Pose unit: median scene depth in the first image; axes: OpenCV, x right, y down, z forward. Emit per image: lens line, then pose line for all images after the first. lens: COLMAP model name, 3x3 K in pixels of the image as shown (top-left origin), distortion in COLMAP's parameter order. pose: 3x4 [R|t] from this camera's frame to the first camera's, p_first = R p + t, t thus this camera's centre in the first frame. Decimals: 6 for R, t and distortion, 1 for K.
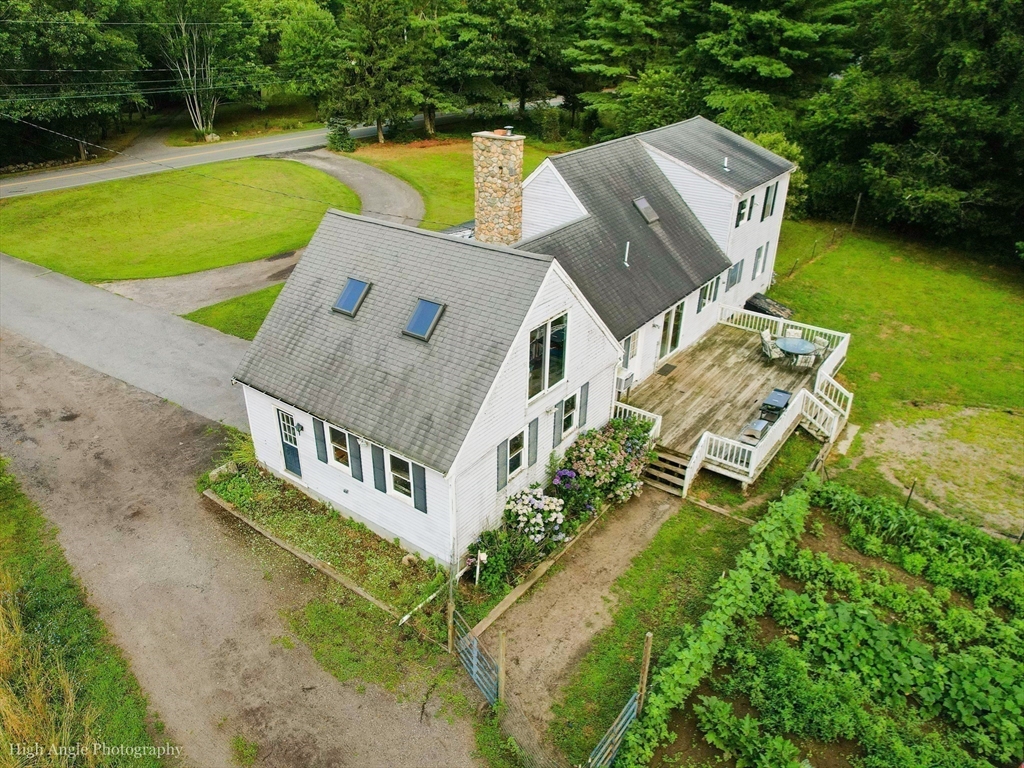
lens RADIAL K [[761.7, 0, 488.2], [0, 761.7, 386.0], [0, 0, 1]] dist [-0.065938, 0.002842]
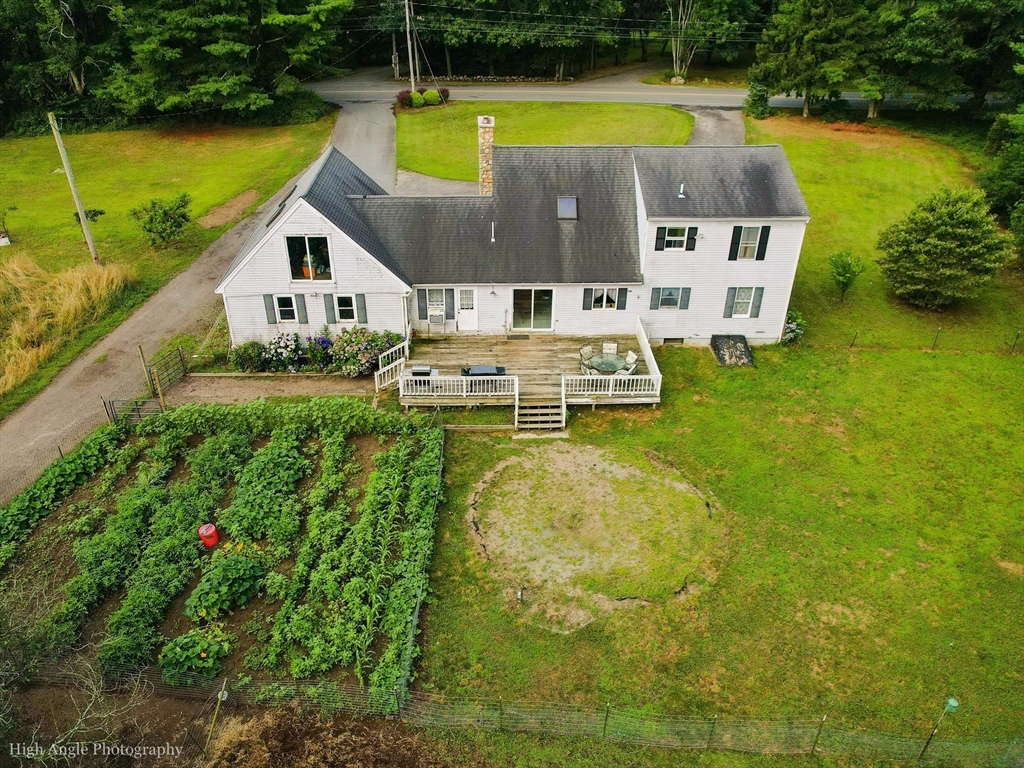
lens RADIAL K [[833.1, 0, 473.0], [0, 833.1, 431.7], [0, 0, 1]] dist [-0.046120, 0.009816]
pose [[0.596054, 0.439016, -0.672298, 1.191915], [-0.361944, 0.894304, 0.263091, -0.218173], [0.716740, 0.086518, 0.691953, 0.041970]]
